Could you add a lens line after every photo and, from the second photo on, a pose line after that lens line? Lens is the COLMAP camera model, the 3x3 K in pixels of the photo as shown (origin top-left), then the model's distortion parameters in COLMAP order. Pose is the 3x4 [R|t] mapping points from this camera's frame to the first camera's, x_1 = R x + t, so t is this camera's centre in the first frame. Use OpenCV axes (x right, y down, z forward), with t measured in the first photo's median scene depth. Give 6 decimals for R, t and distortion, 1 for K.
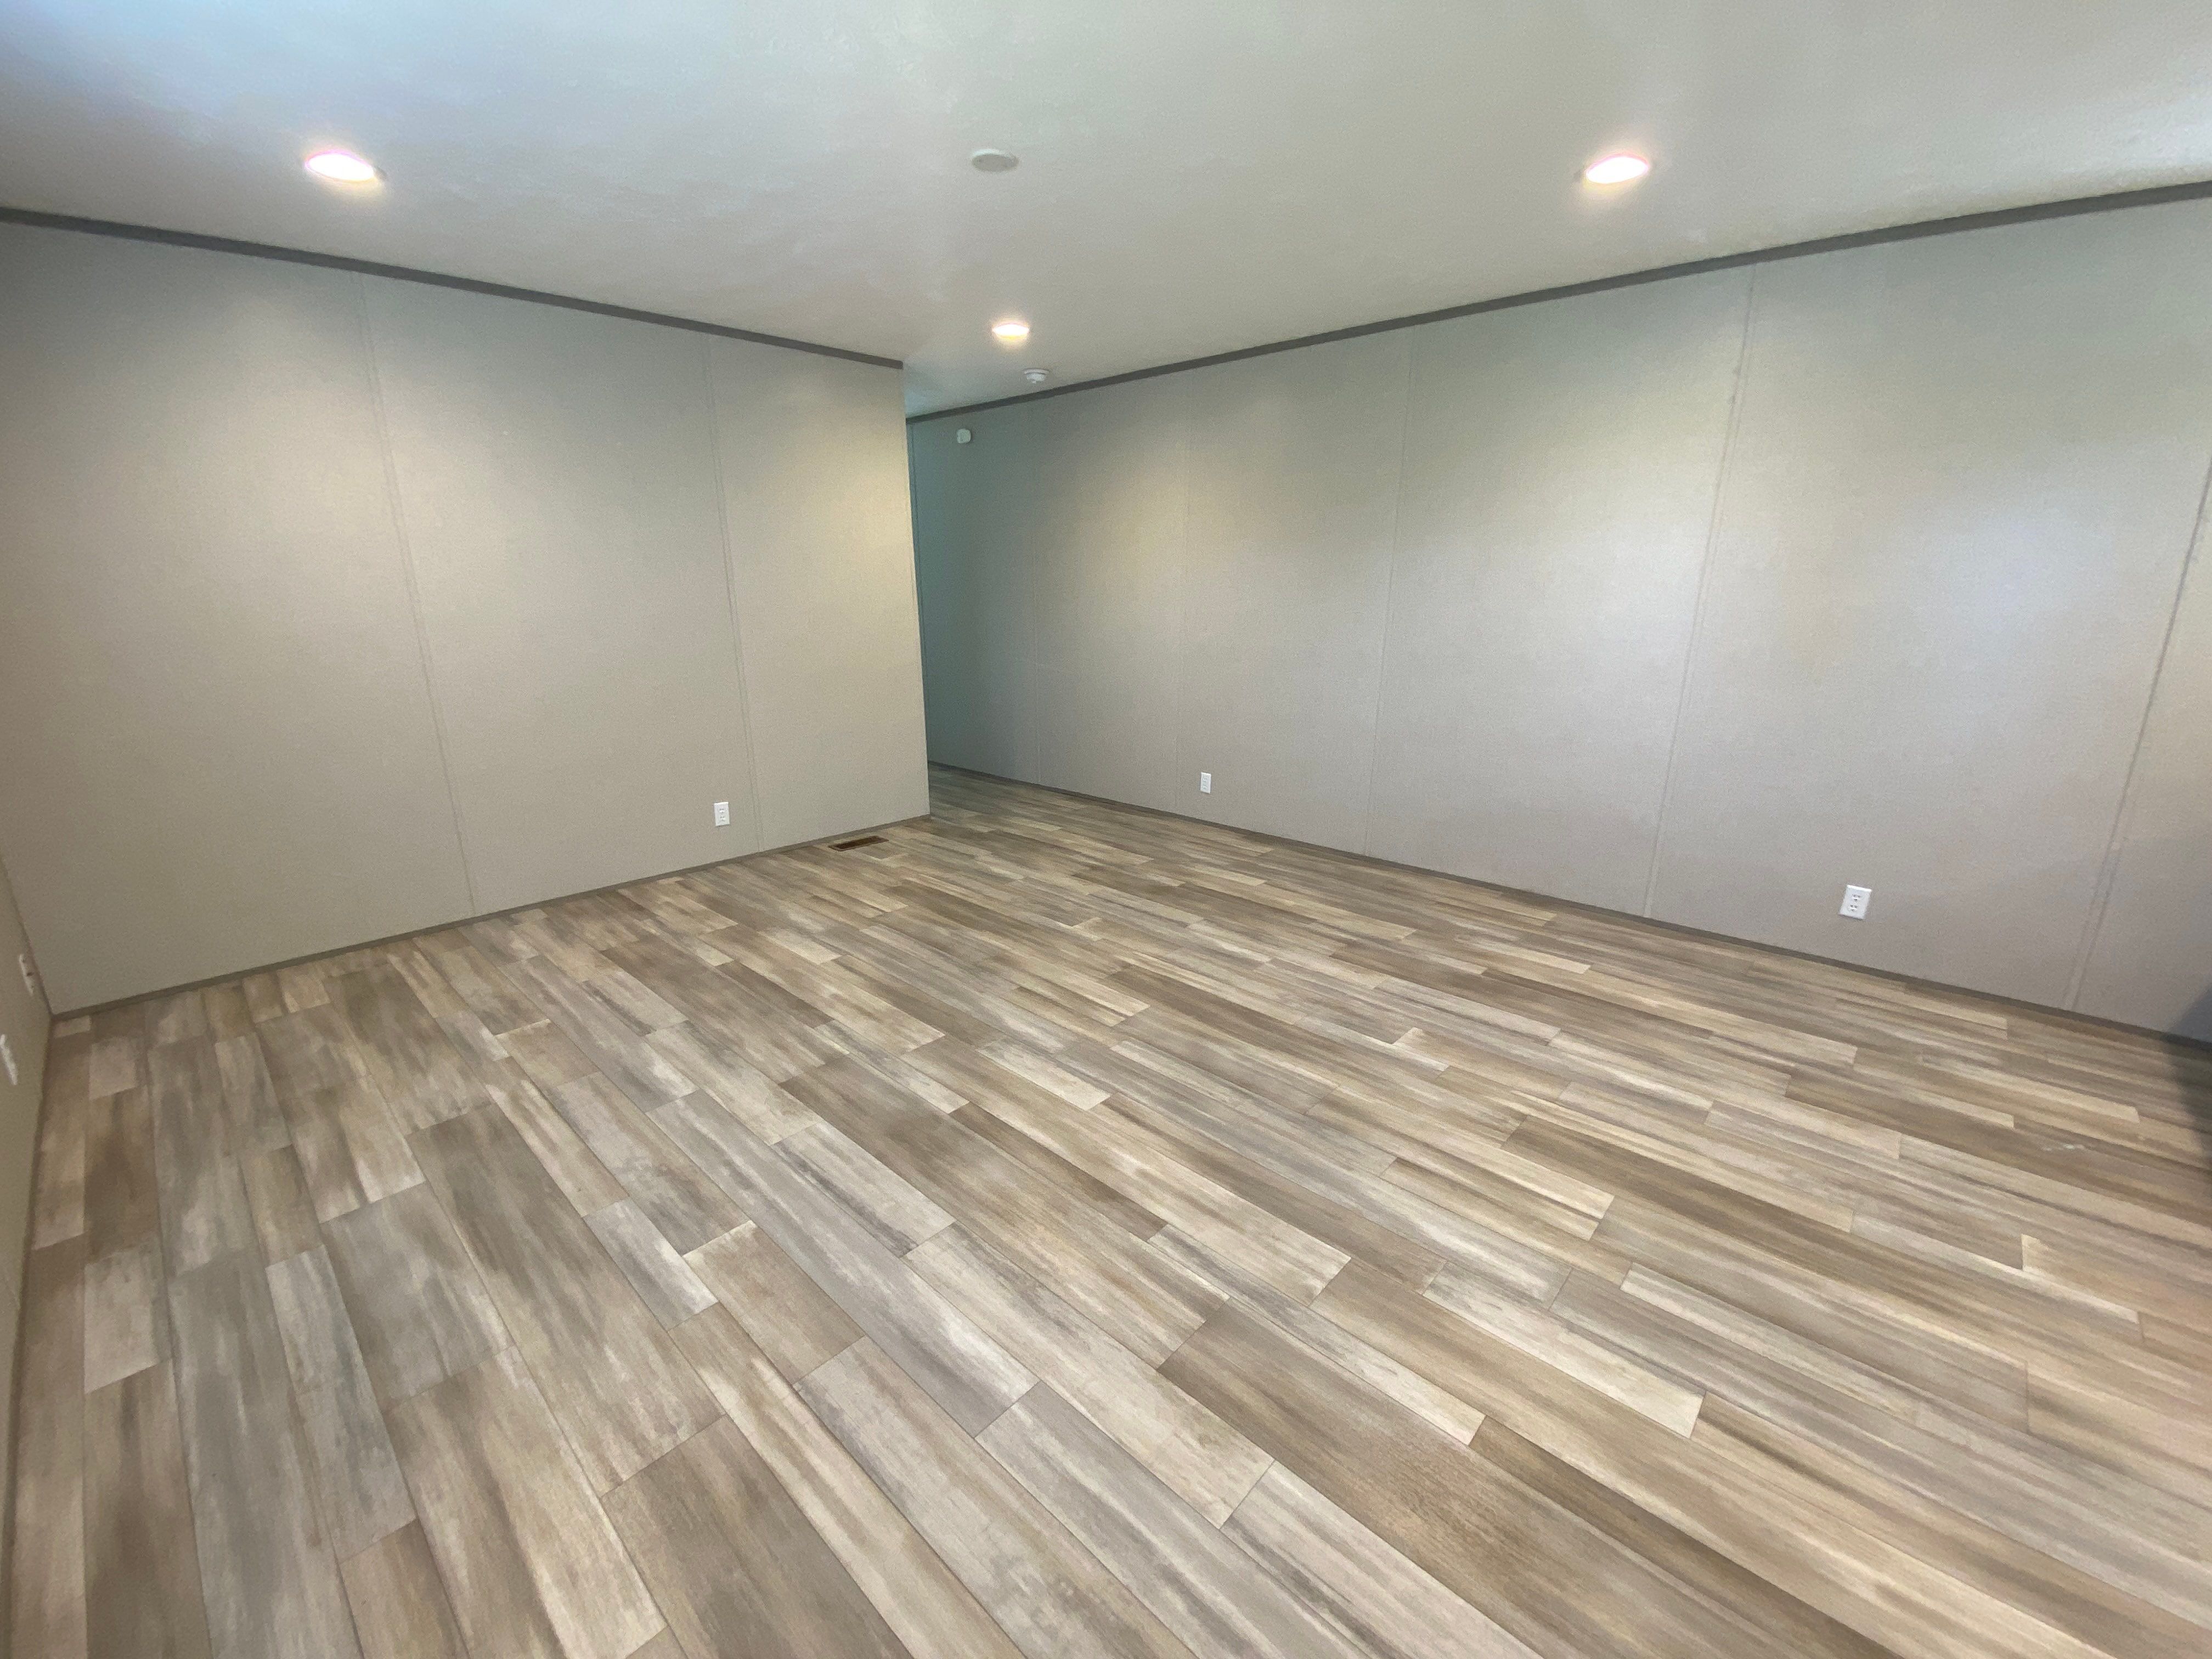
lens RADIAL K [[893.5, 0, 1106.7], [0, 893.5, 817.2], [0, 0, 1]] dist [0.005179, -0.012514]
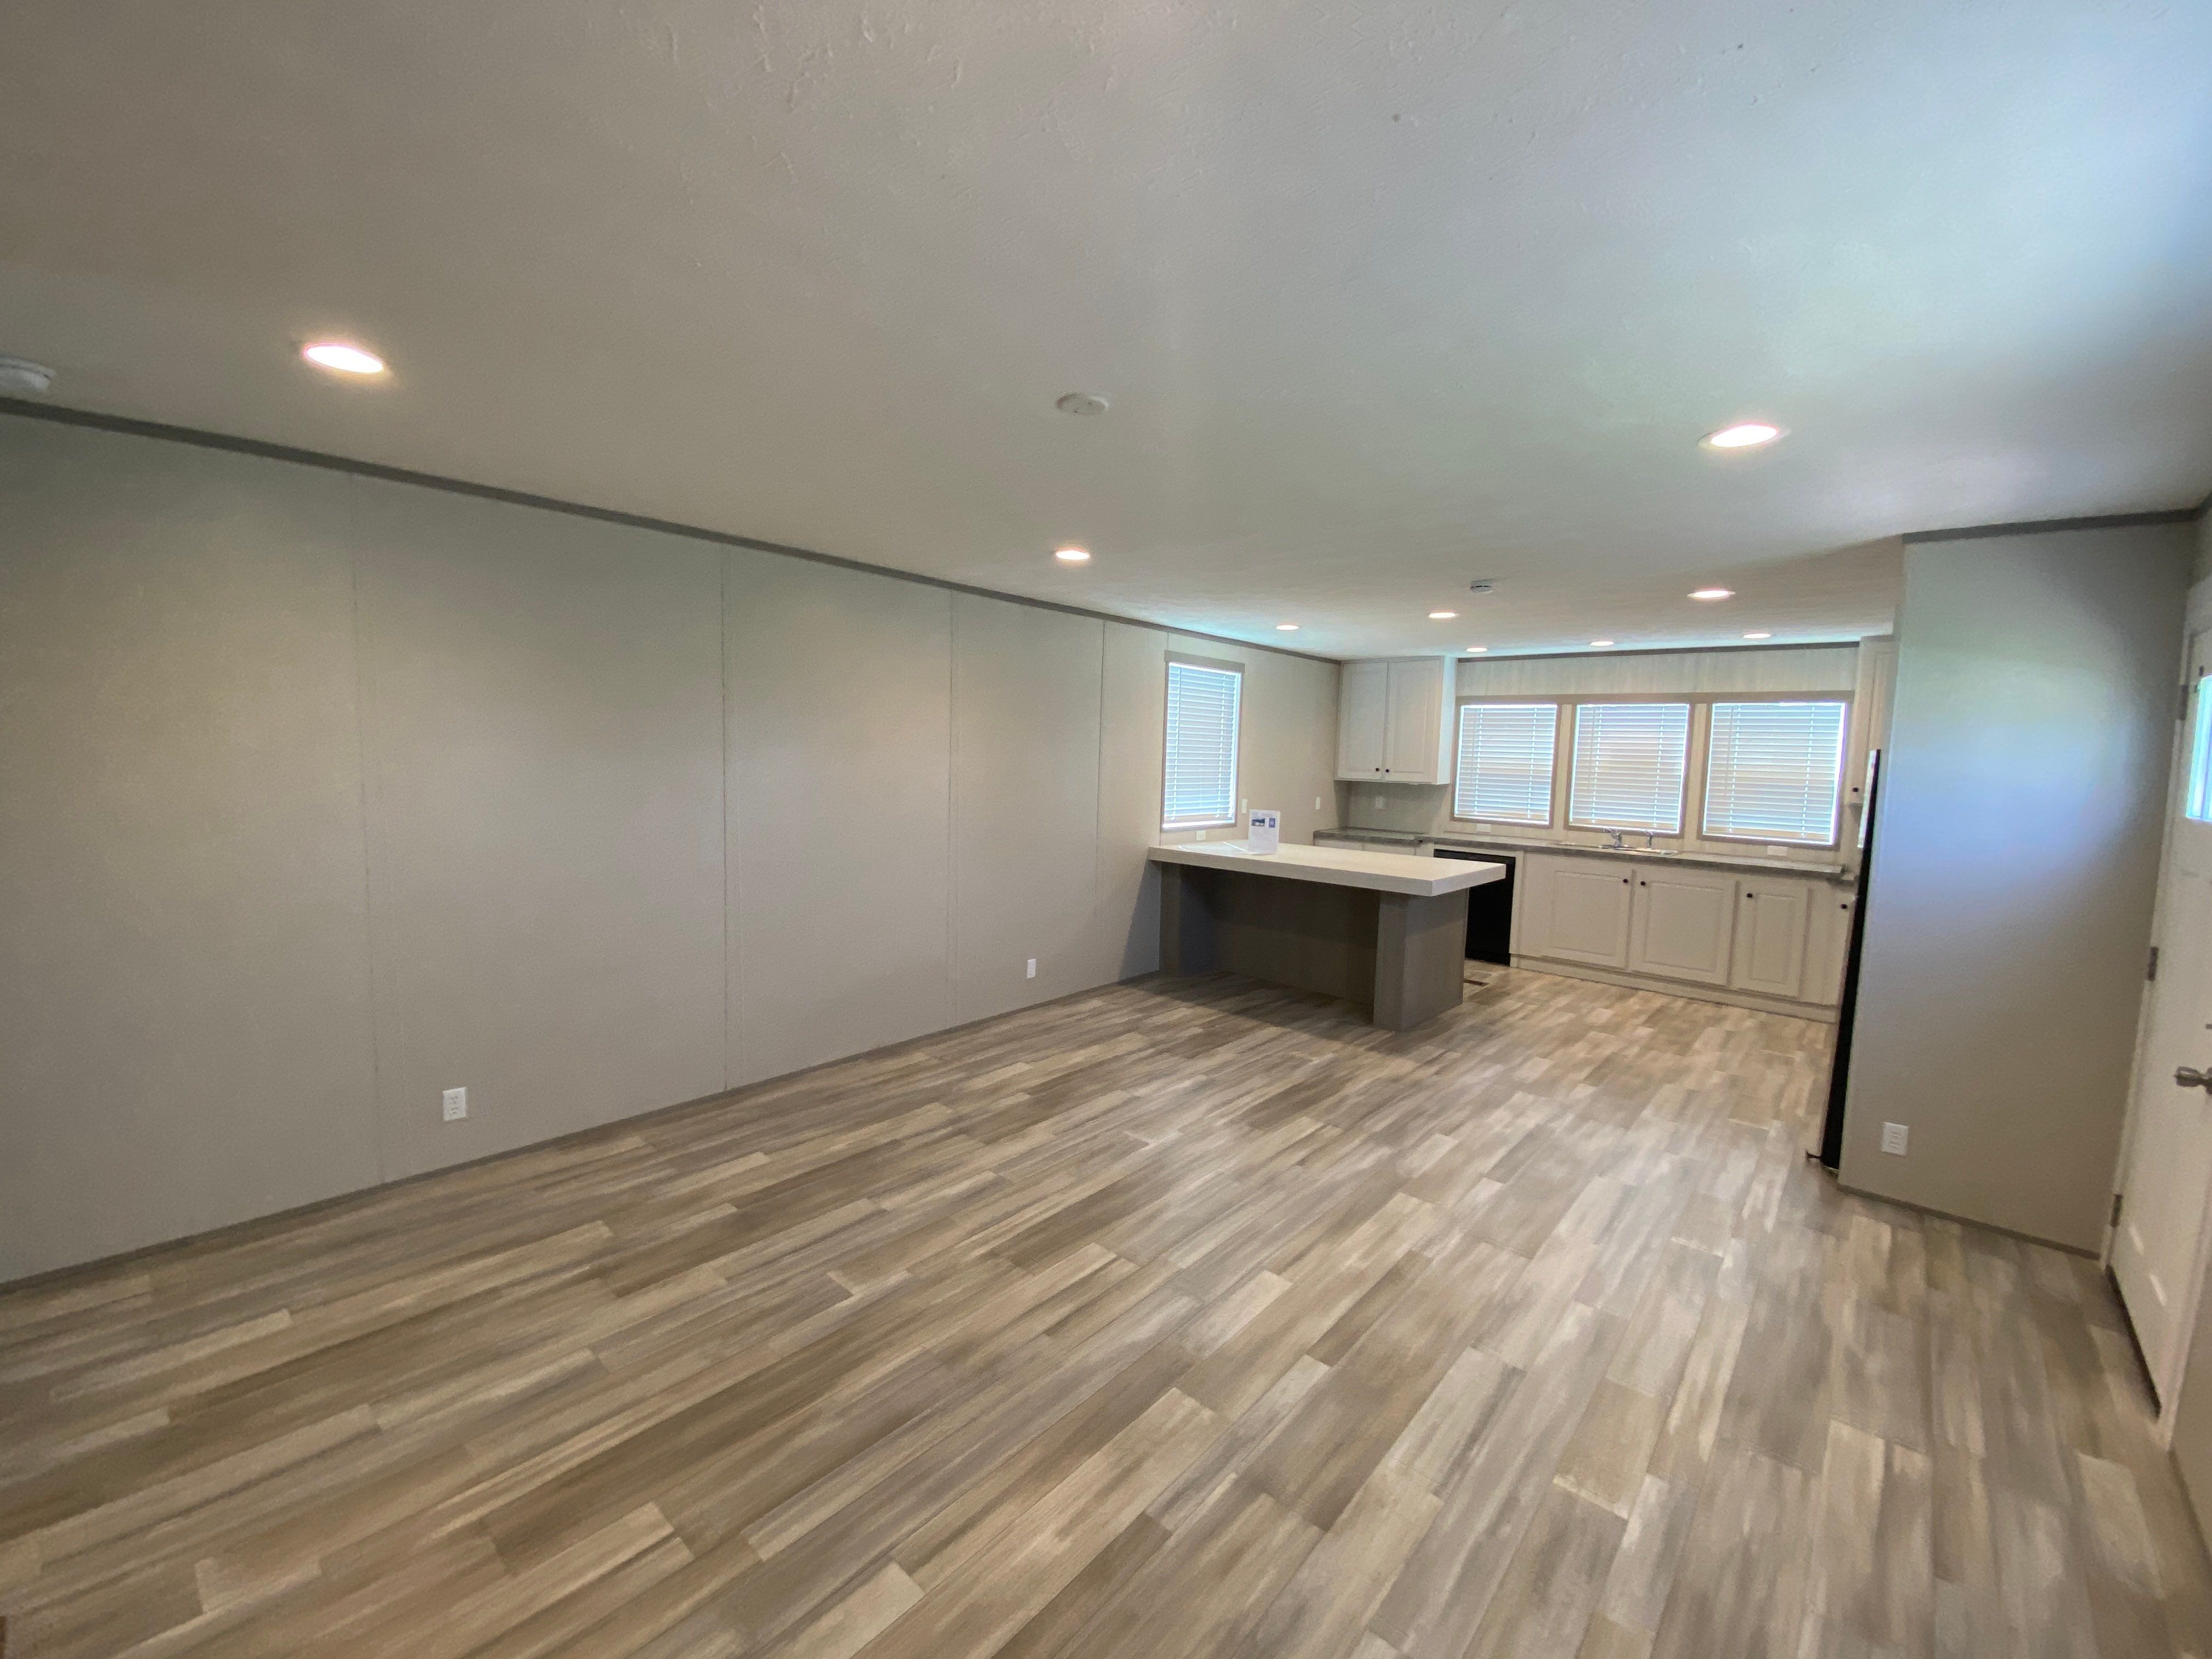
lens RADIAL K [[893.5, 0, 1084.2], [0, 893.5, 820.5], [0, 0, 1]] dist [0.005179, -0.012514]
pose [[-0.008110, -0.089113, 0.995989, -0.953101], [0.233461, 0.968327, 0.088539, -0.351719], [-0.972332, 0.233242, 0.012951, 0.948746]]
